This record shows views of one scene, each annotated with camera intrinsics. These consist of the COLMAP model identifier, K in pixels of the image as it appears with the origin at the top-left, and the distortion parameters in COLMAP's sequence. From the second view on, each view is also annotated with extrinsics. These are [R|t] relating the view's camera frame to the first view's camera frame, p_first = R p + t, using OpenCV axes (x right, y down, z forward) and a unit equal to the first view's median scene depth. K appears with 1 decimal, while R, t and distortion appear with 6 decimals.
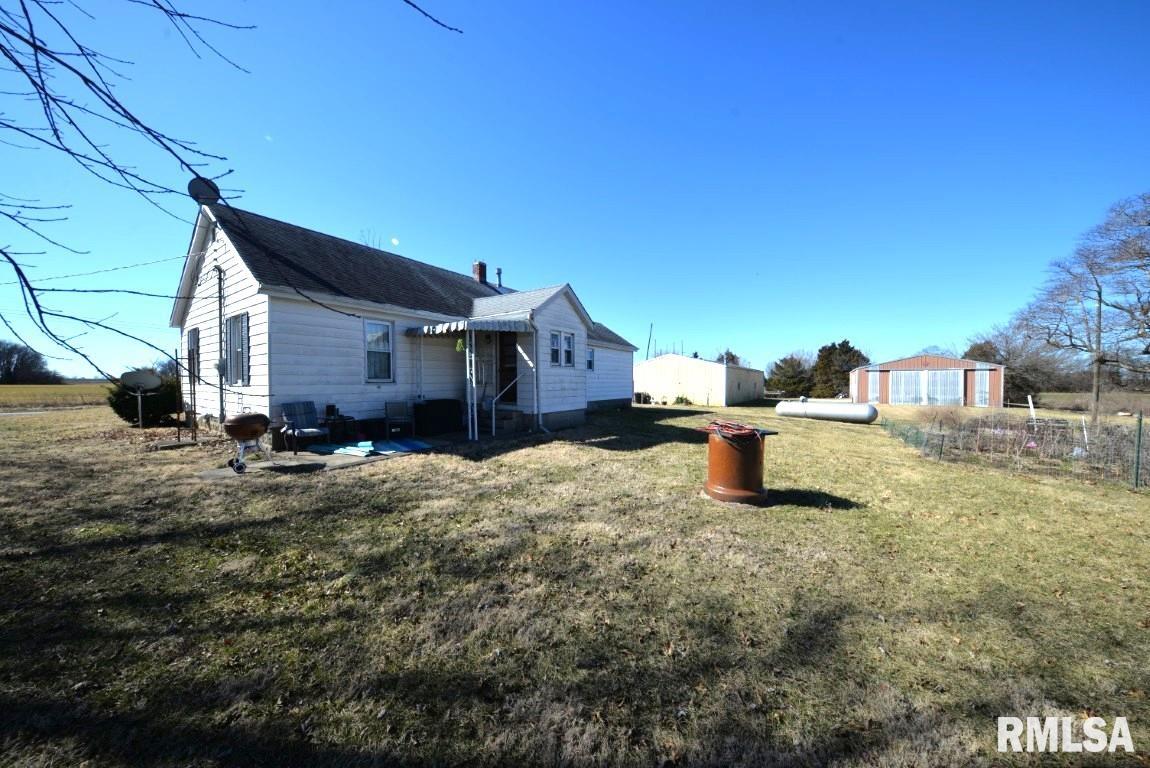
lens RADIAL K [[374.5, 0, 575.0], [0, 374.5, 384.0], [0, 0, 1]] dist [-0.000304, -0.004073]
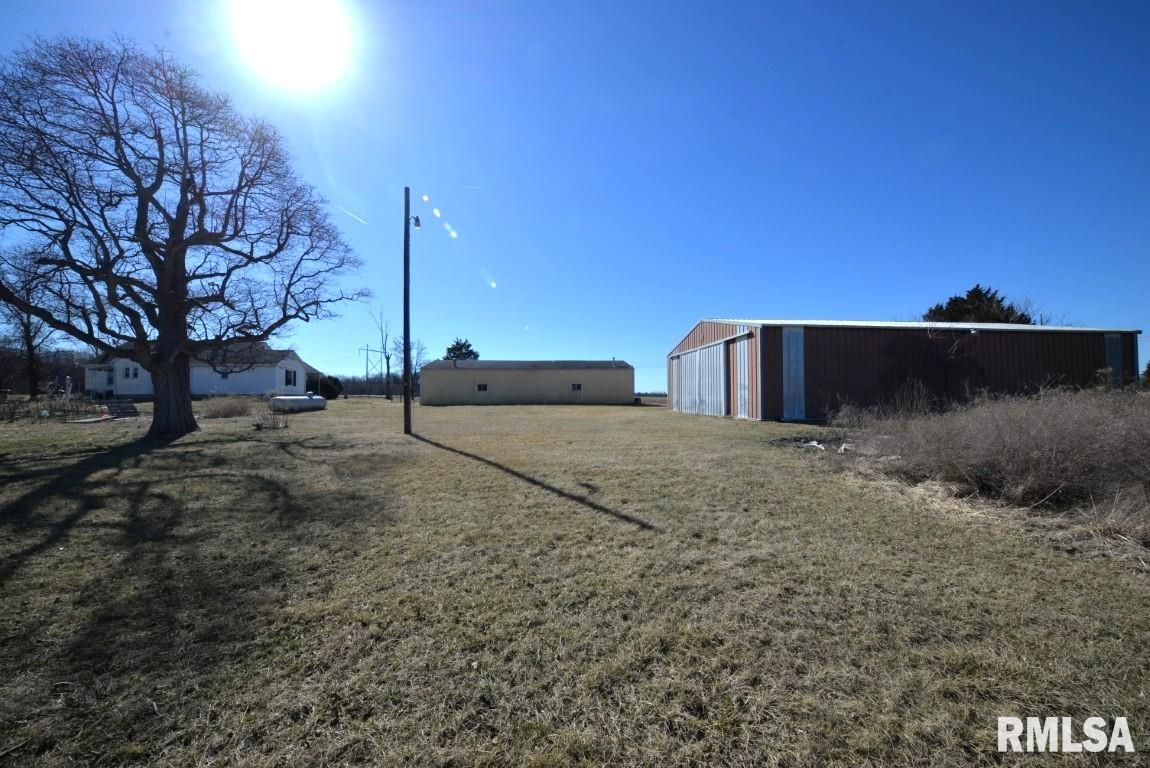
lens RADIAL K [[375.7, 0, 575.0], [0, 375.7, 384.0], [0, 0, 1]] dist [-0.000168, -0.006800]
pose [[0.652251, -0.034164, -0.757232, 1.325763], [0.004494, 0.999141, -0.041207, 0.038779], [0.757989, 0.023475, 0.651844, 0.536651]]
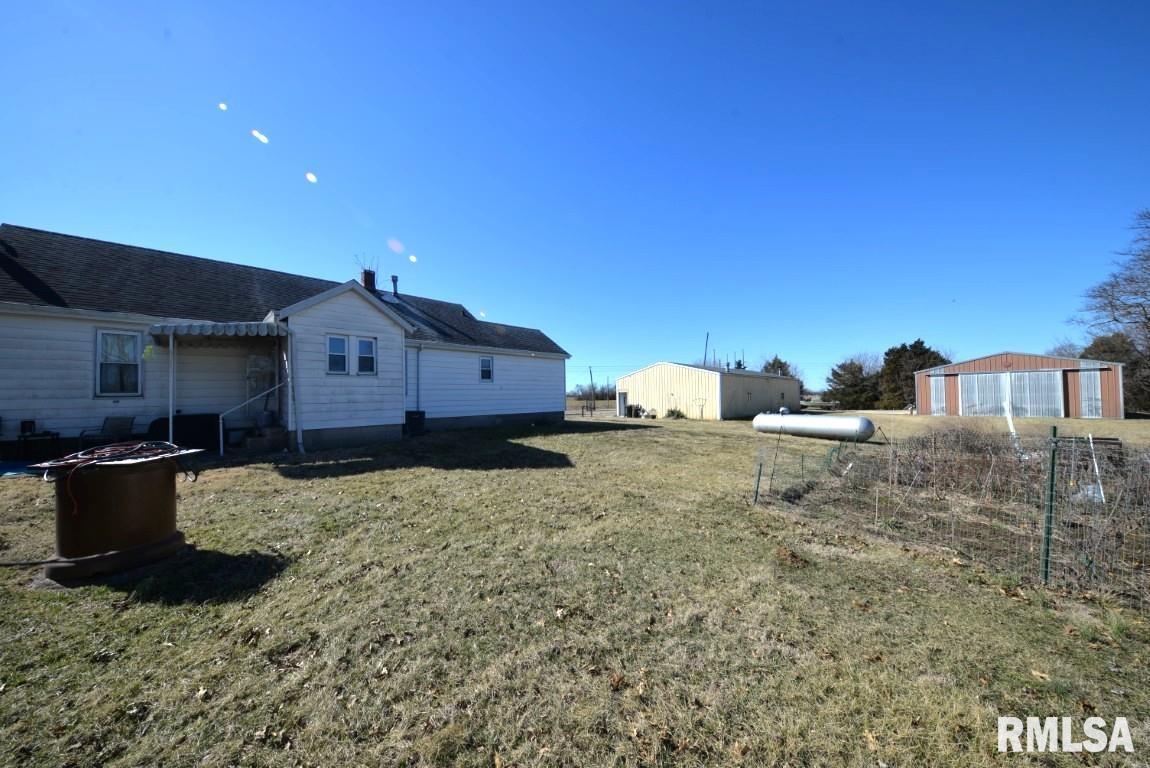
lens RADIAL K [[374.5, 0, 575.0], [0, 374.5, 384.0], [0, 0, 1]] dist [-0.000304, -0.004073]
pose [[0.984192, -0.020746, -0.175885, 0.194525], [0.014274, 0.999176, -0.037982, 0.004027], [0.176528, 0.034871, 0.983678, 0.076703]]
